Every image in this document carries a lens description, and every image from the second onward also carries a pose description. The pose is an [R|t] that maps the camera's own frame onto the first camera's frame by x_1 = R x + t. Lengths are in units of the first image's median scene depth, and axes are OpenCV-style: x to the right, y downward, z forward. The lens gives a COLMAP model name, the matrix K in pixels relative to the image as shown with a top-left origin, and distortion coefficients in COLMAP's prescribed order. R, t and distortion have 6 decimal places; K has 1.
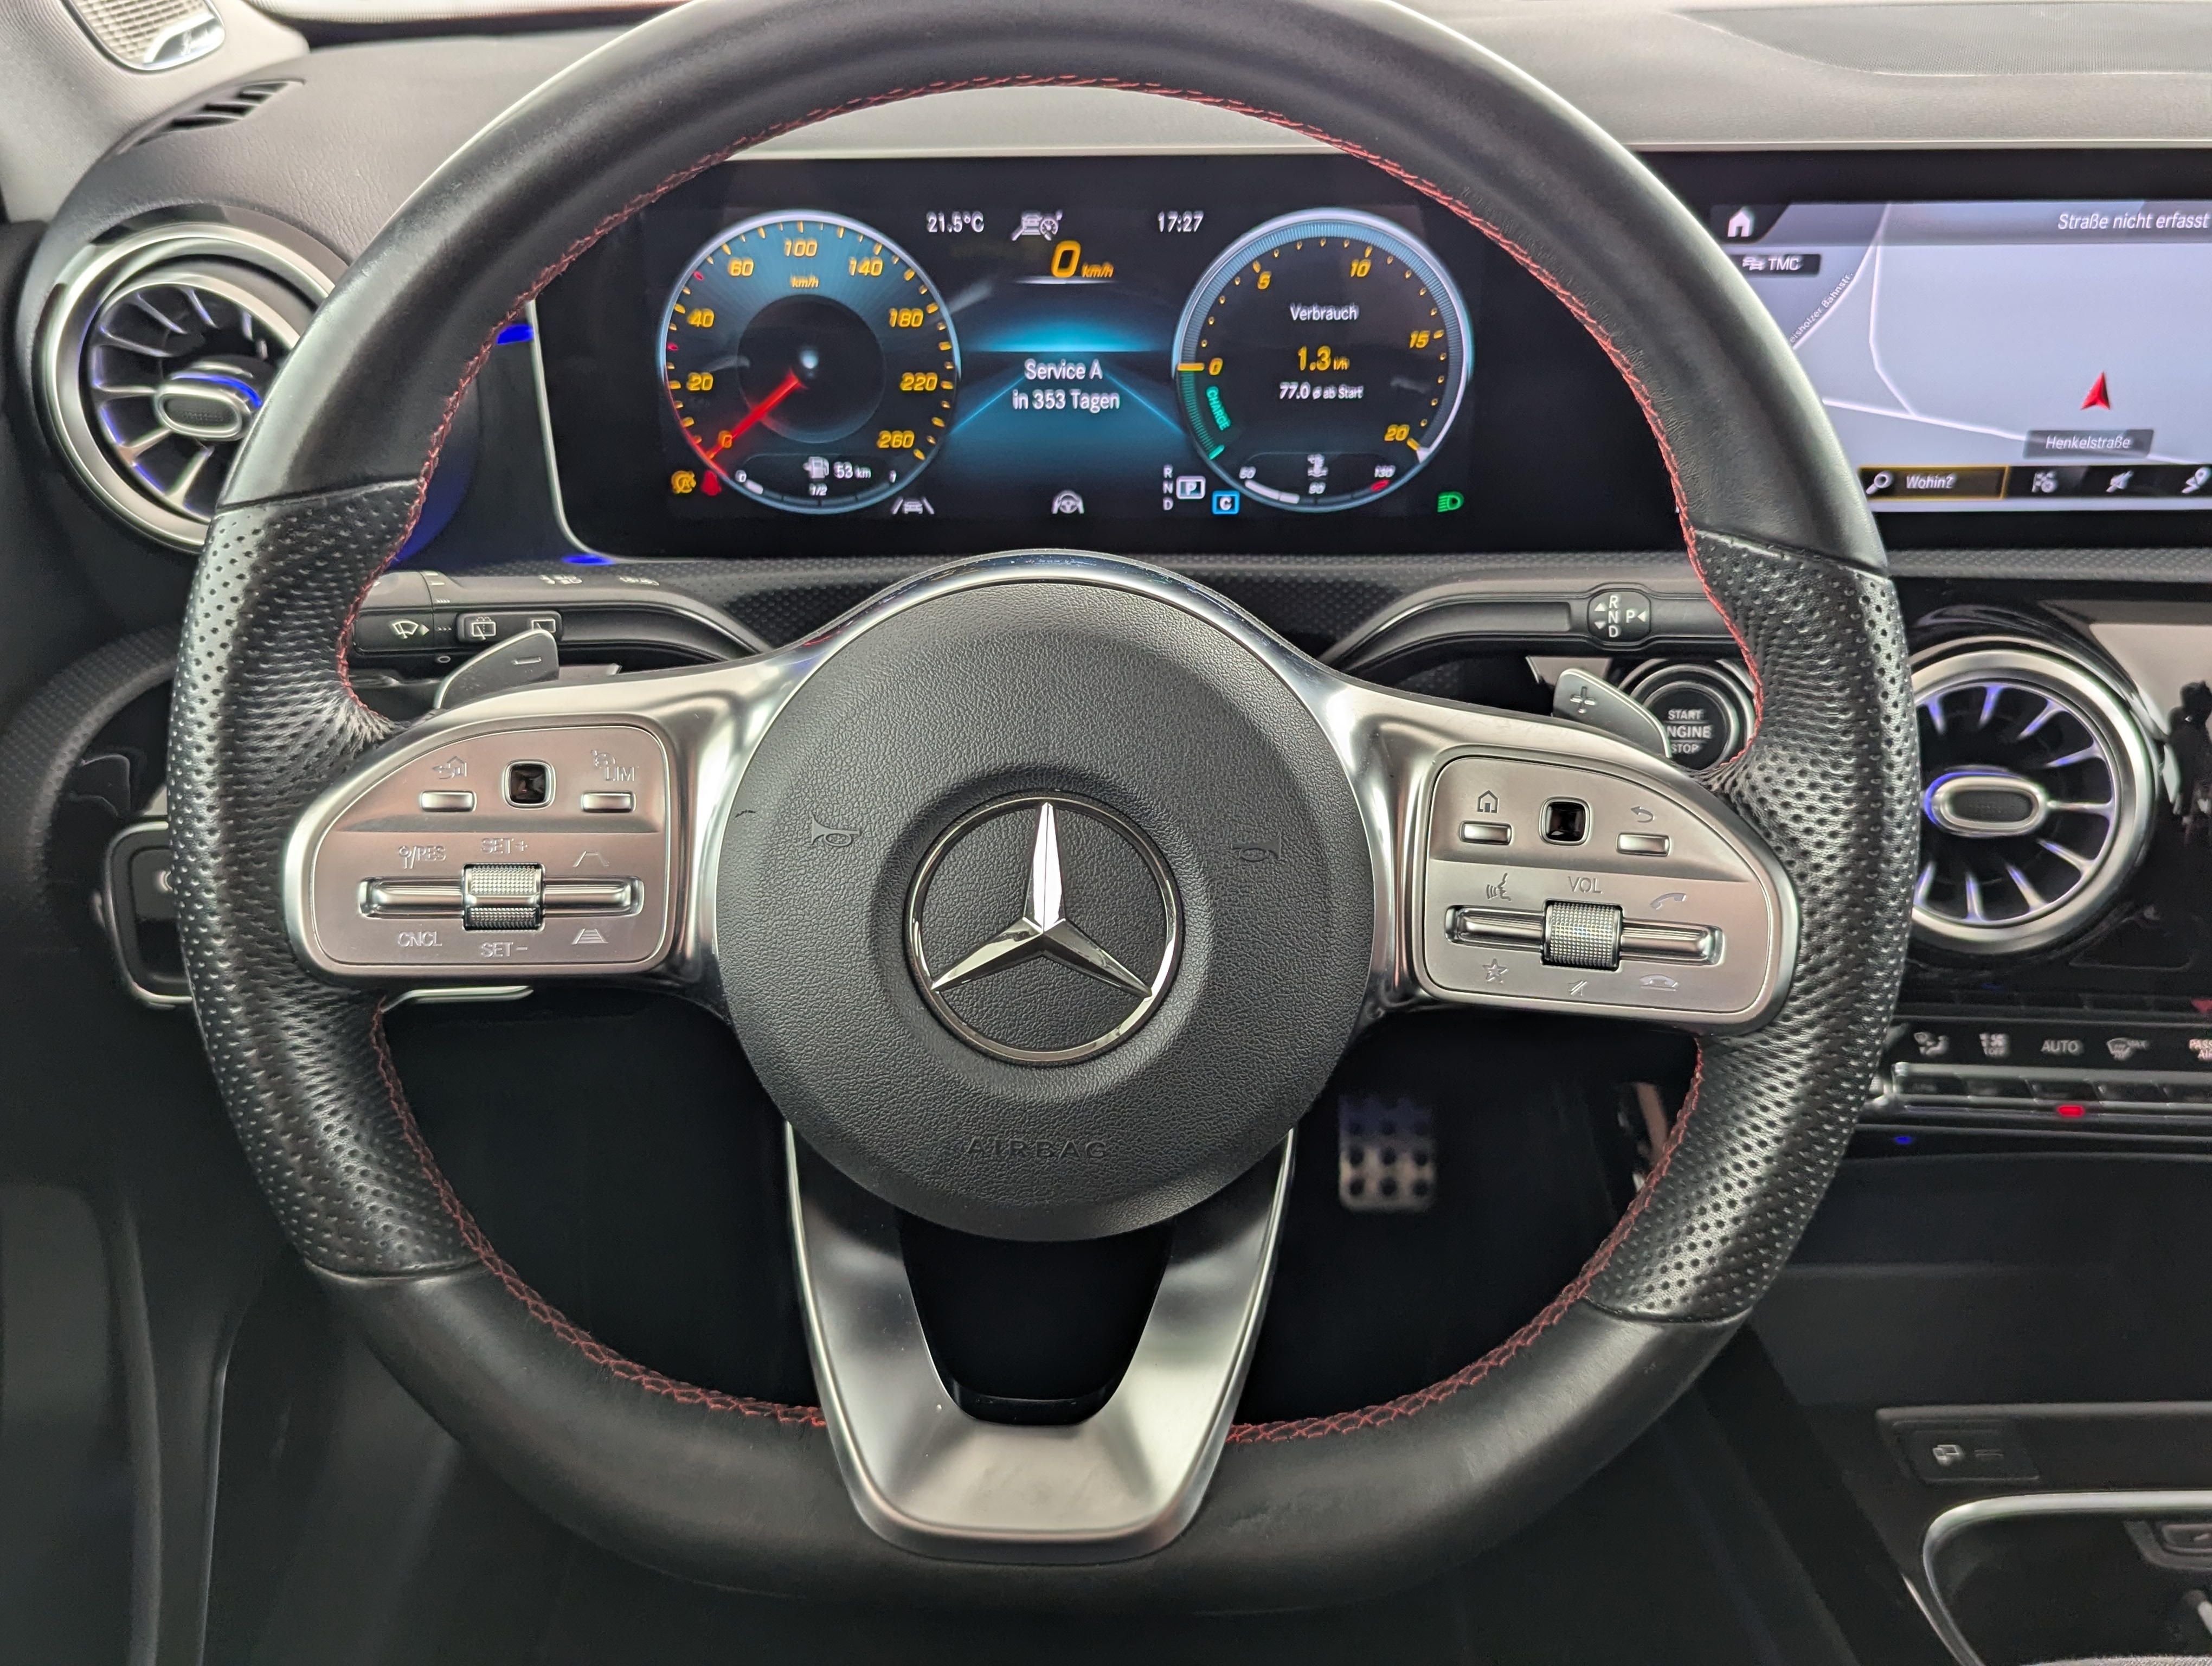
lens RADIAL K [[2157.8, 0, 1024.3], [0, 2157.8, 797.3], [0, 0, 1]] dist [0.026317, 0.000000]
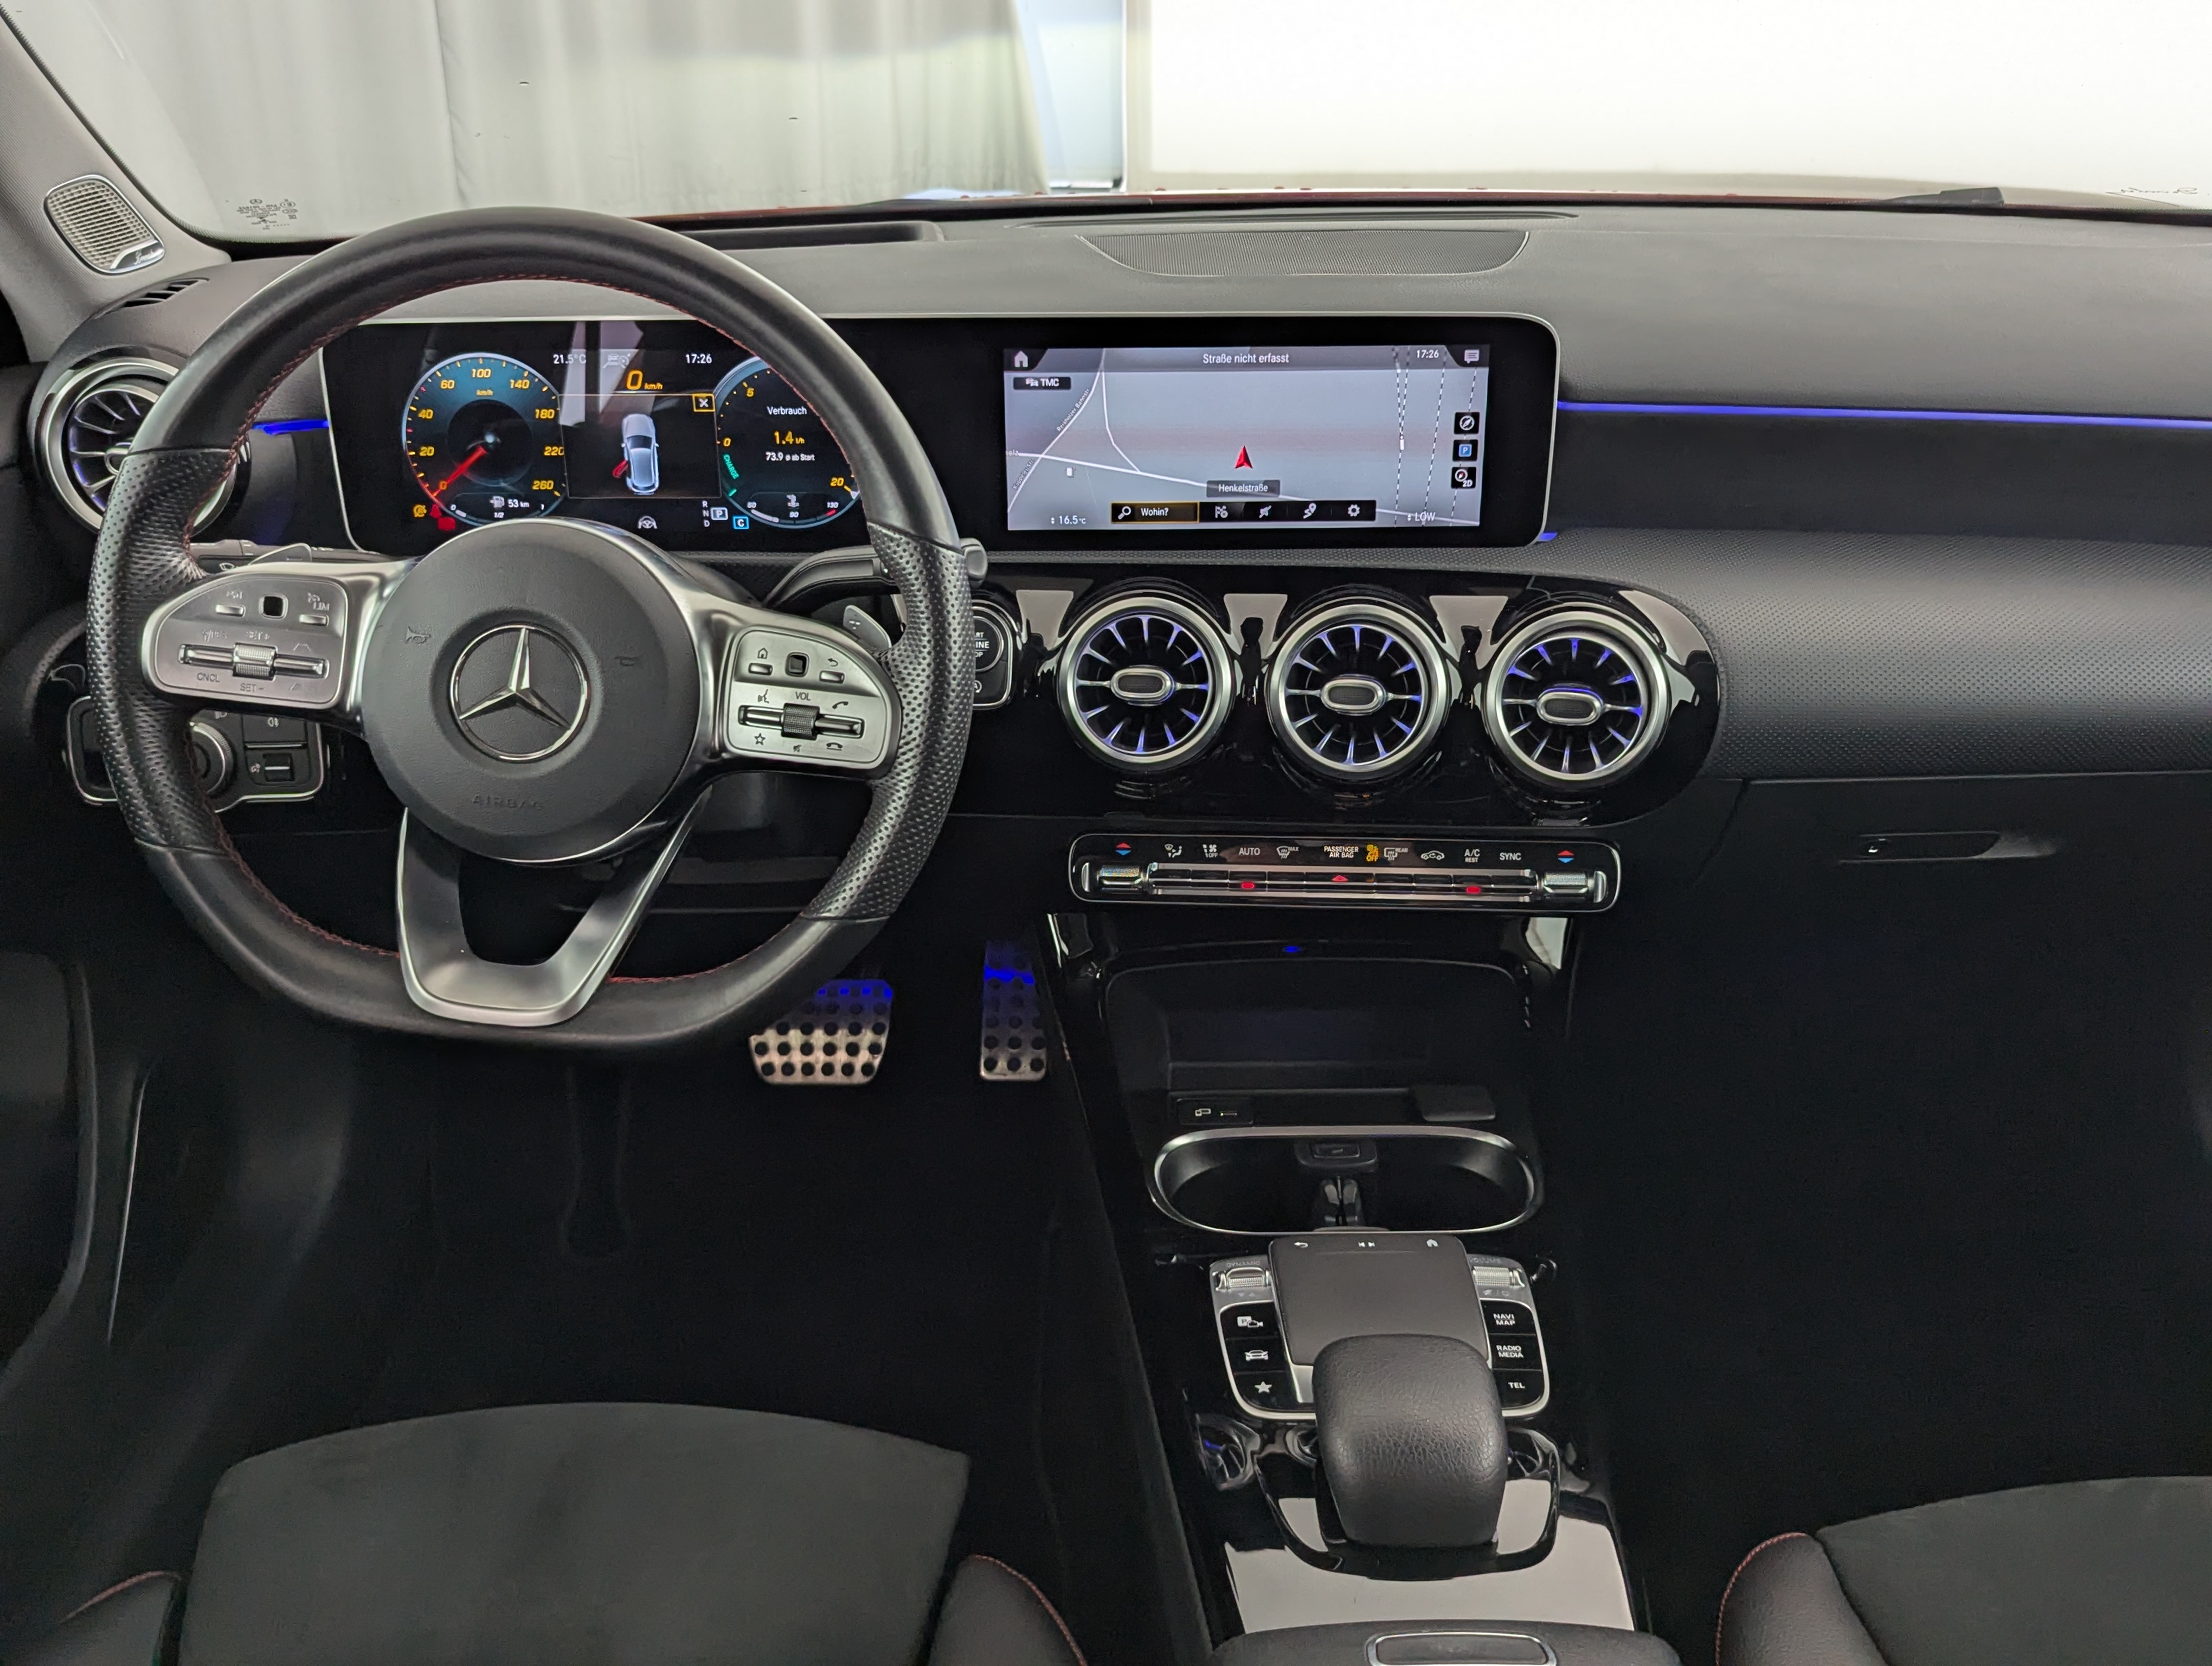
lens RADIAL K [[2157.8, 0, 1051.5], [0, 2157.8, 794.9], [0, 0, 1]] dist [0.026317, 0.000000]
pose [[0.999608, 0.003326, -0.027785, 0.393265], [-0.005156, 0.997804, -0.066039, 0.189949], [0.027504, 0.066157, 0.997430, -0.676389]]
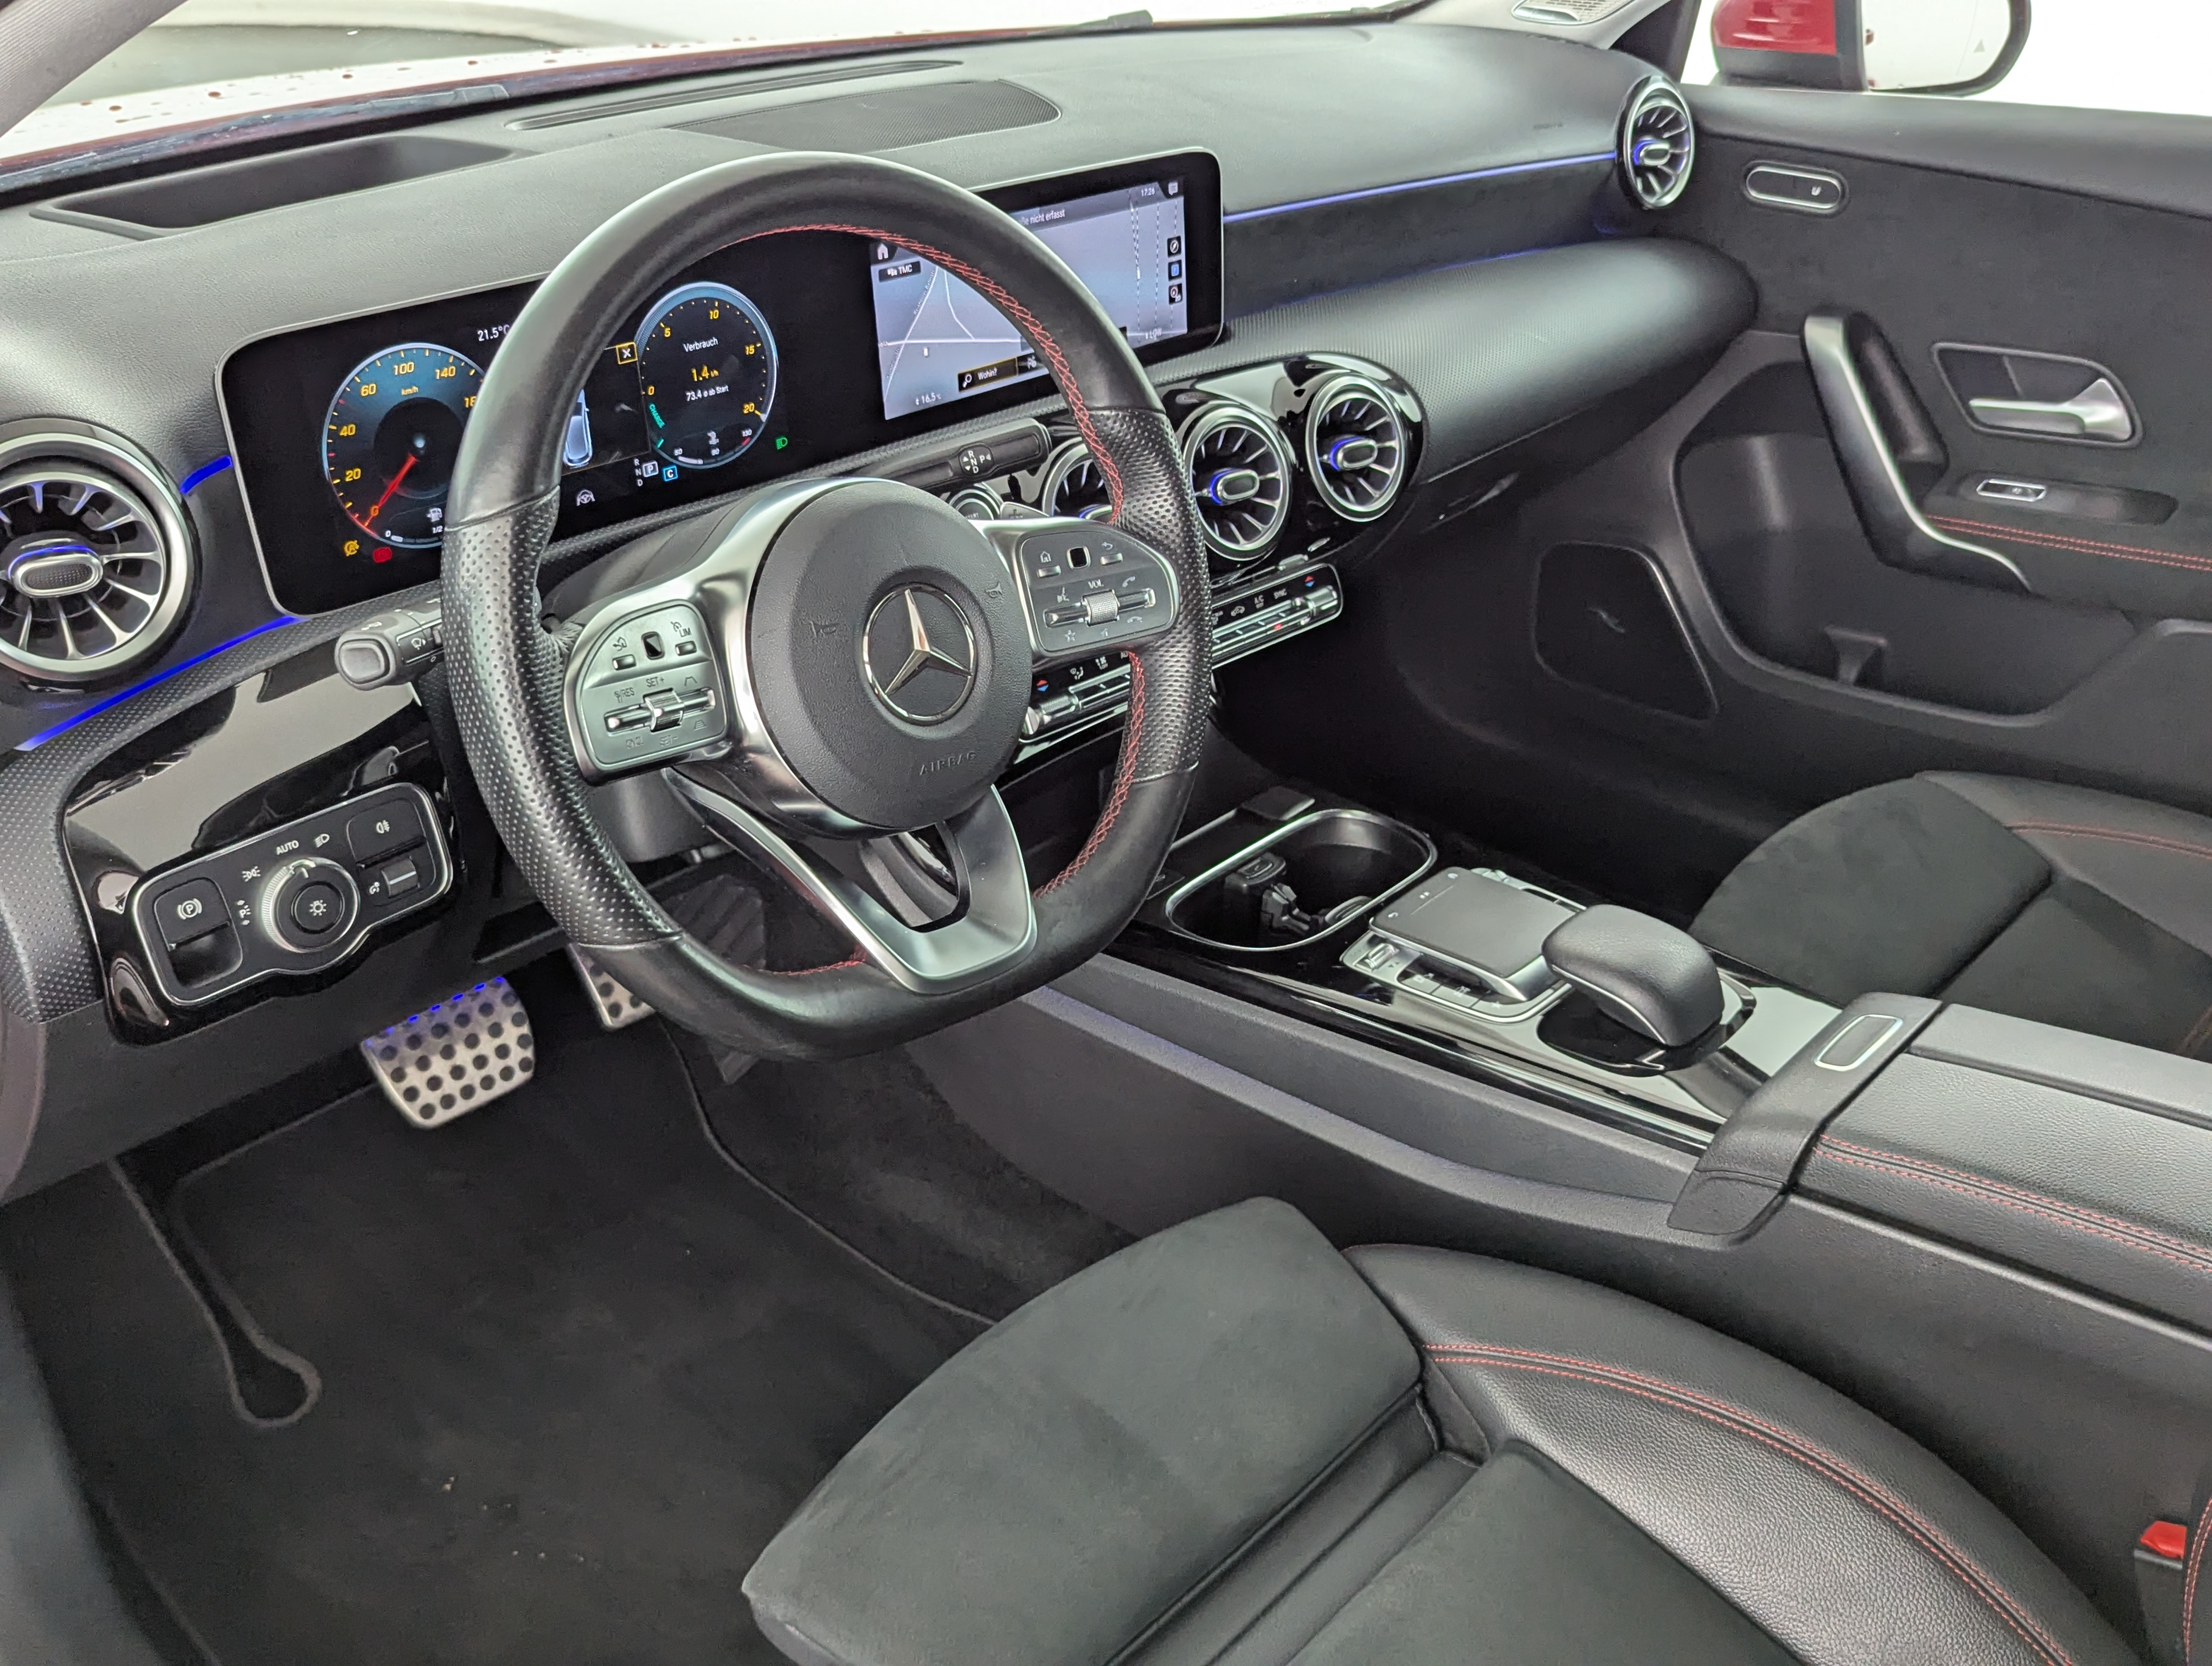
lens RADIAL K [[2157.8, 0, 1191.0], [0, 2157.8, 775.0], [0, 0, 1]] dist [0.026317, 0.000000]
pose [[0.653867, -0.325673, 0.682931, -0.829662], [0.320239, 0.936908, 0.140179, -0.030498], [-0.685496, 0.127042, 0.716907, -0.375538]]
